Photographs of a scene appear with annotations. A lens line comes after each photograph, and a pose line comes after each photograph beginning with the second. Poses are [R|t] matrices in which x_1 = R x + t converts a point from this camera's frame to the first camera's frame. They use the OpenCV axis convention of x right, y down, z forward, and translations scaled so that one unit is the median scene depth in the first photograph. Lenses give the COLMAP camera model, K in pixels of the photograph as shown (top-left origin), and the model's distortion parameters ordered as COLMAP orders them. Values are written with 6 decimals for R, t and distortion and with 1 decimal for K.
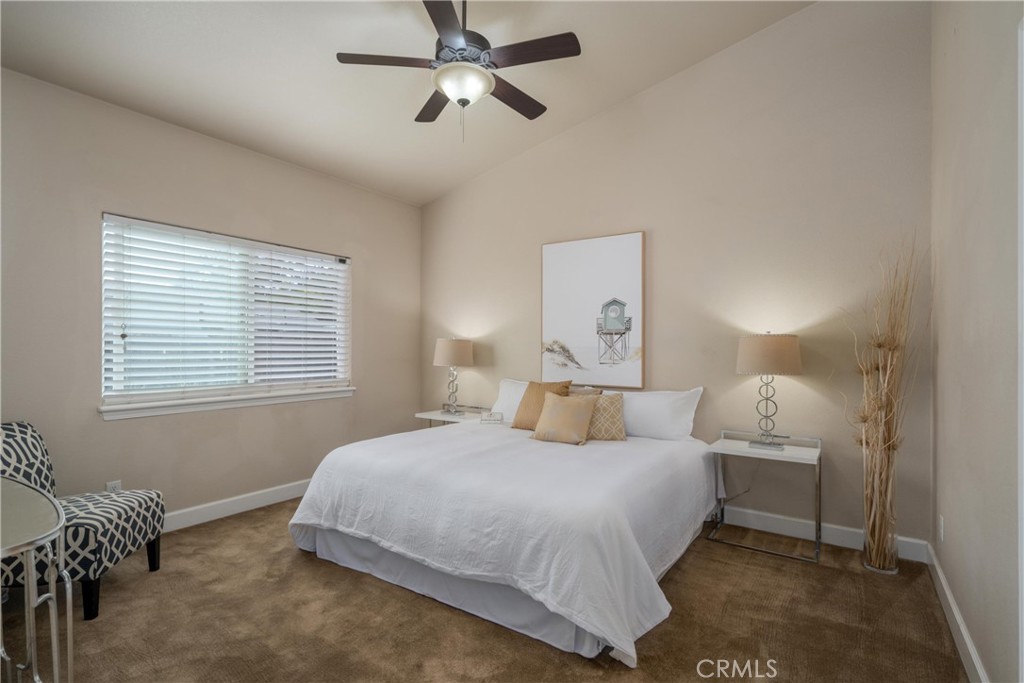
lens RADIAL K [[490.7, 0, 512.0], [0, 490.7, 341.5], [0, 0, 1]] dist [0.001165, -0.000054]
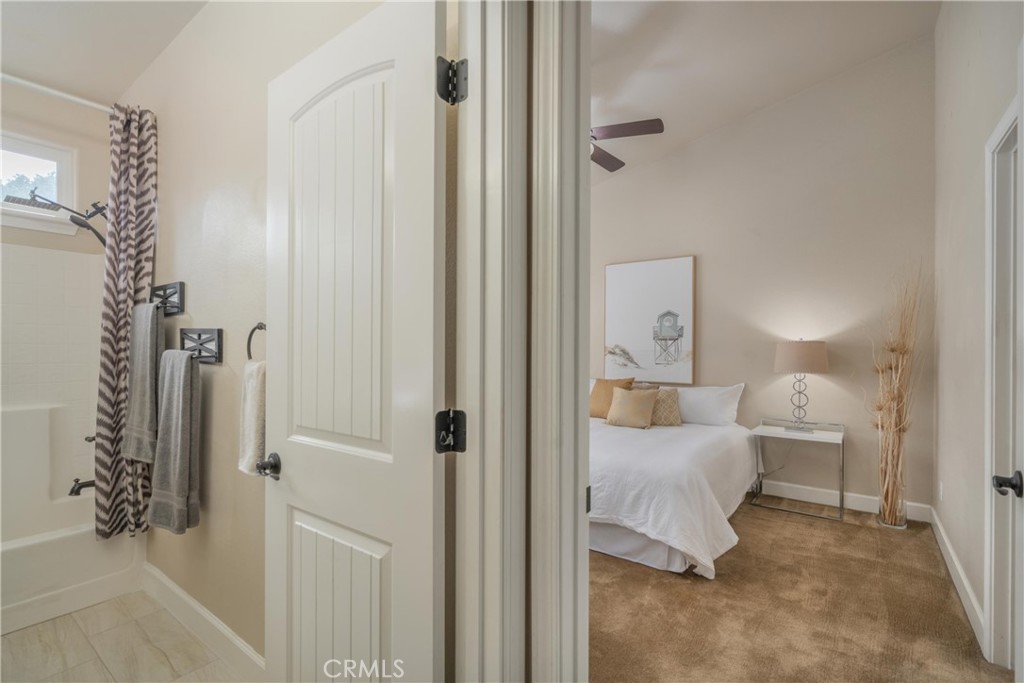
lens RADIAL K [[469.7, 0, 513.5], [0, 469.7, 345.4], [0, 0, 1]] dist [-0.000424, 0.000067]
pose [[0.999340, 0.001328, -0.036297, -0.179402], [-0.001193, 0.999992, 0.003741, -0.006872], [0.036302, -0.003696, 0.999334, -0.239121]]
